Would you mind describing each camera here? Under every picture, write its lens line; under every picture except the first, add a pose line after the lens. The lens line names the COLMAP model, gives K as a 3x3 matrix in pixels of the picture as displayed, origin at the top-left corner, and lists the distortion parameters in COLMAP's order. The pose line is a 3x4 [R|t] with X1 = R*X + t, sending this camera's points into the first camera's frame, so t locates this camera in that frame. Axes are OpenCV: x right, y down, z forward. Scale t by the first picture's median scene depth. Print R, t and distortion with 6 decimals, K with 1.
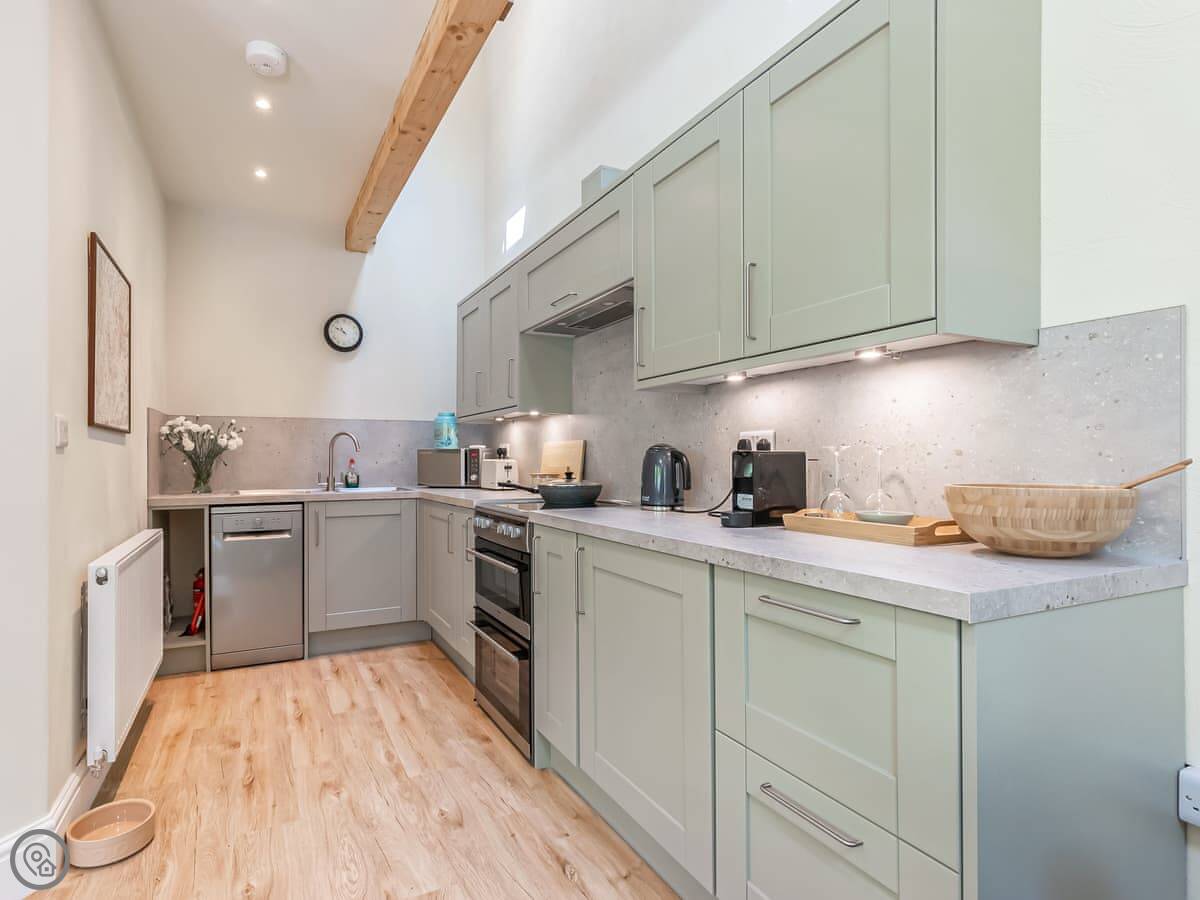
lens RADIAL K [[619.4, 0, 600.0], [0, 619.4, 450.0], [0, 0, 1]] dist [-0.019963, 0.002559]
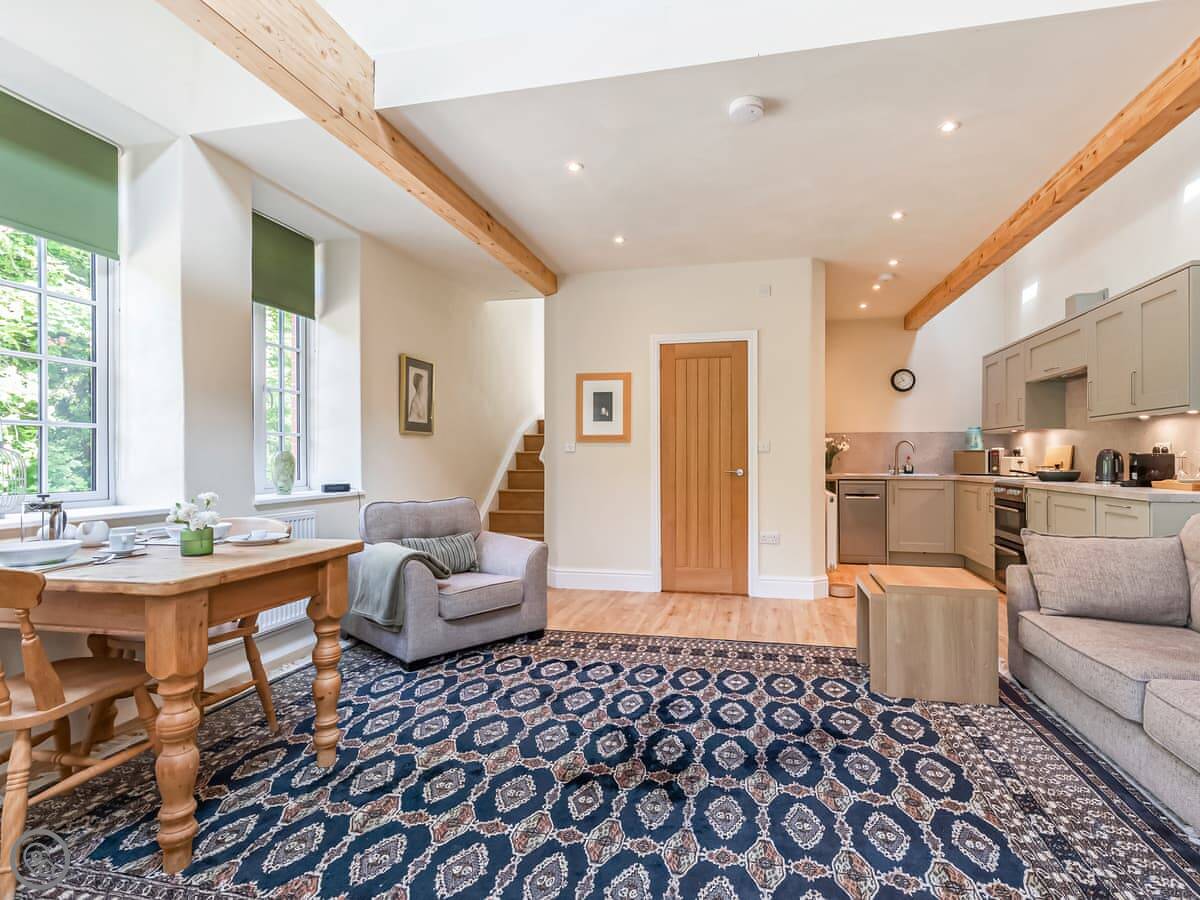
lens RADIAL K [[672.8, 0, 600.0], [0, 672.8, 450.0], [0, 0, 1]] dist [0.067767, 0.000439]
pose [[0.744433, -0.002471, -0.667693, 0.248748], [0.005727, 0.999980, 0.002684, -0.014725], [0.667673, -0.005822, 0.744432, -1.117936]]
